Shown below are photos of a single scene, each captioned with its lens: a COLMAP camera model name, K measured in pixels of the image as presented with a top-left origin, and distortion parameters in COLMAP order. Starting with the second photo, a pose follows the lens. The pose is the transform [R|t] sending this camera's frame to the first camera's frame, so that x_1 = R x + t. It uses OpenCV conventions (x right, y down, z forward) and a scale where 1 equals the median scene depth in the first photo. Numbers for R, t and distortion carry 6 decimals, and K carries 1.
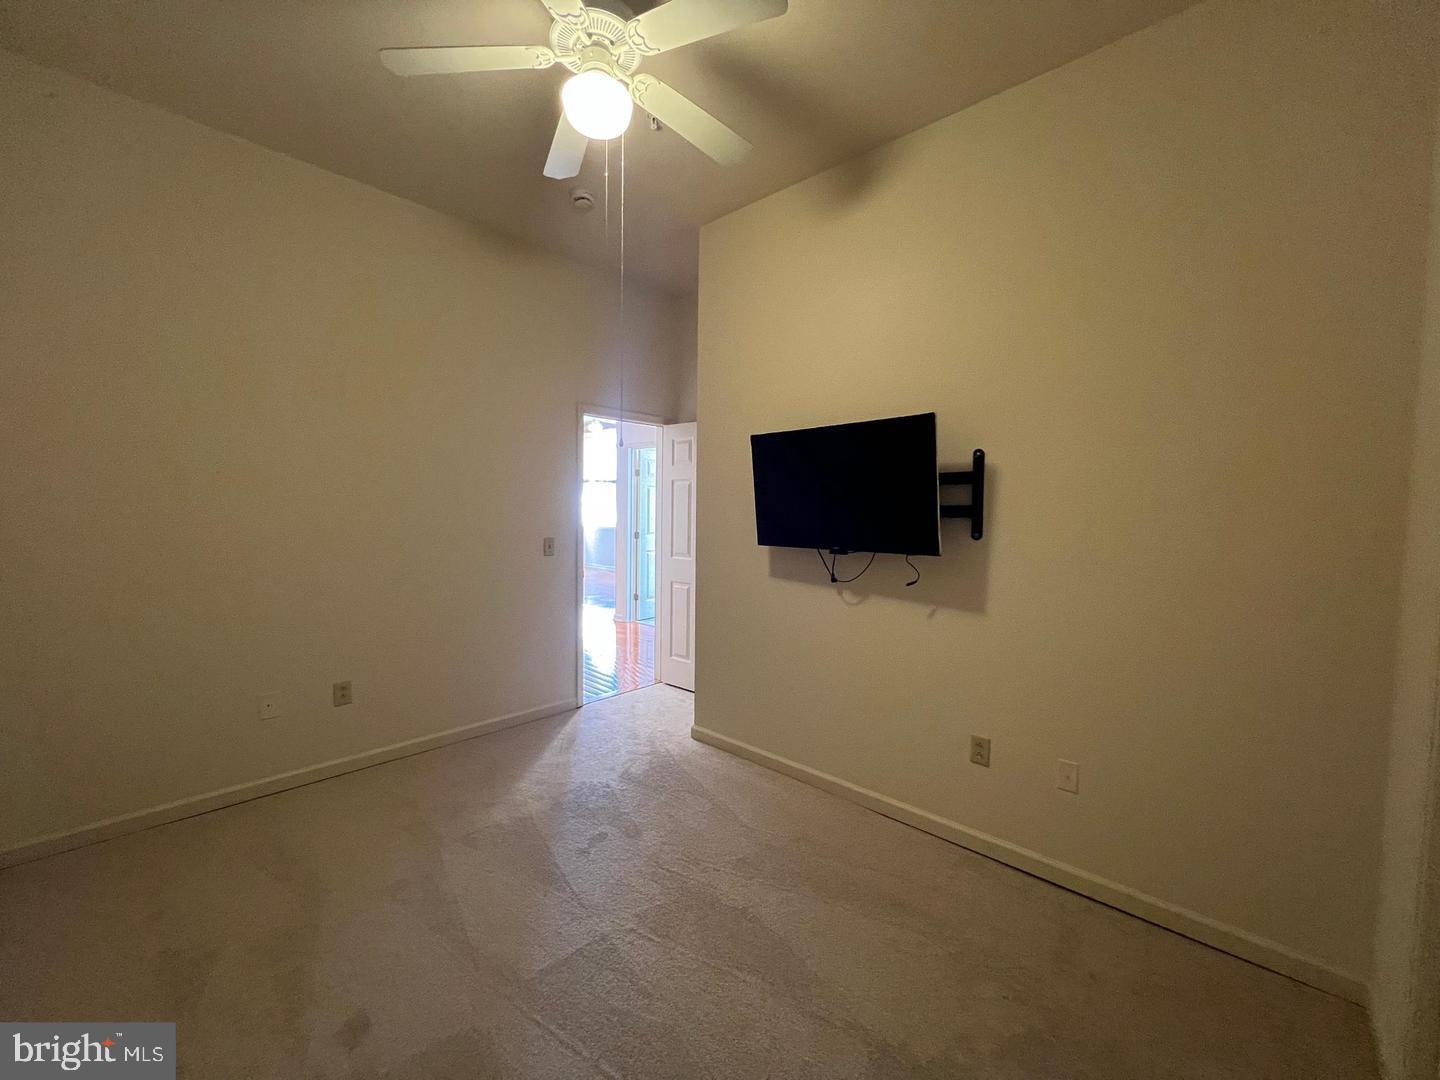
lens RADIAL K [[581.2, 0, 720.0], [0, 581.2, 533.3], [0, 0, 1]] dist [-0.003807, -0.000323]
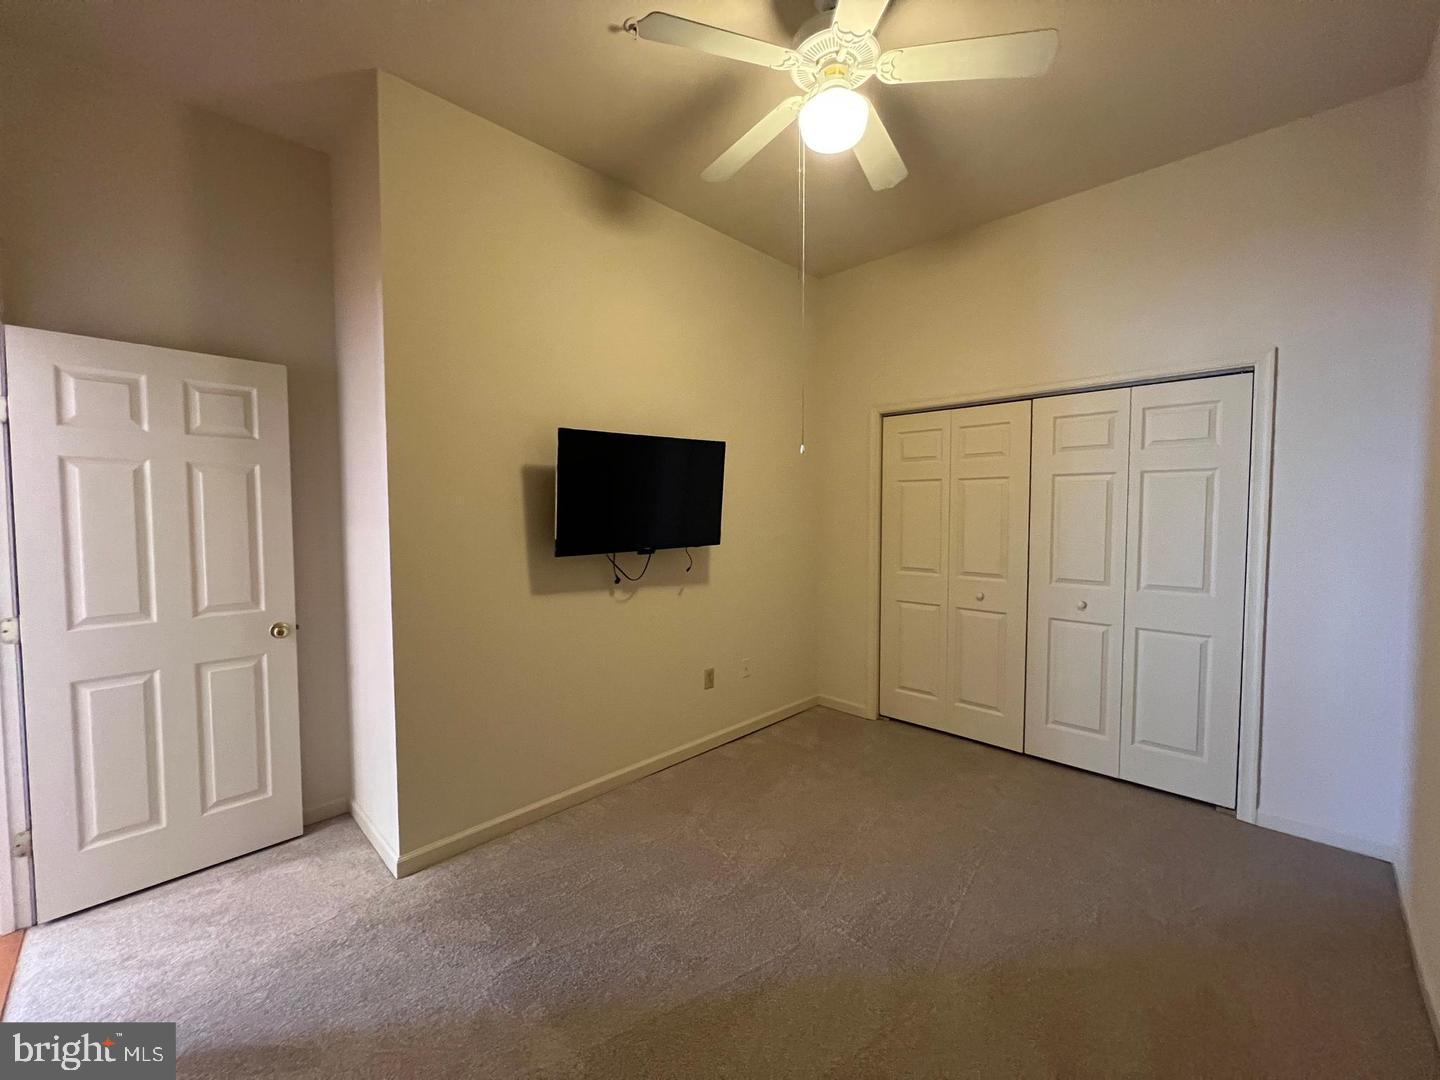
lens RADIAL K [[578.2, 0, 720.2], [0, 578.2, 536.4], [0, 0, 1]] dist [-0.002584, 0.000237]
pose [[0.030169, -0.062869, 0.997566, -0.862721], [0.048414, 0.996940, 0.061366, -0.056741], [-0.998372, 0.046445, 0.033121, 0.817640]]
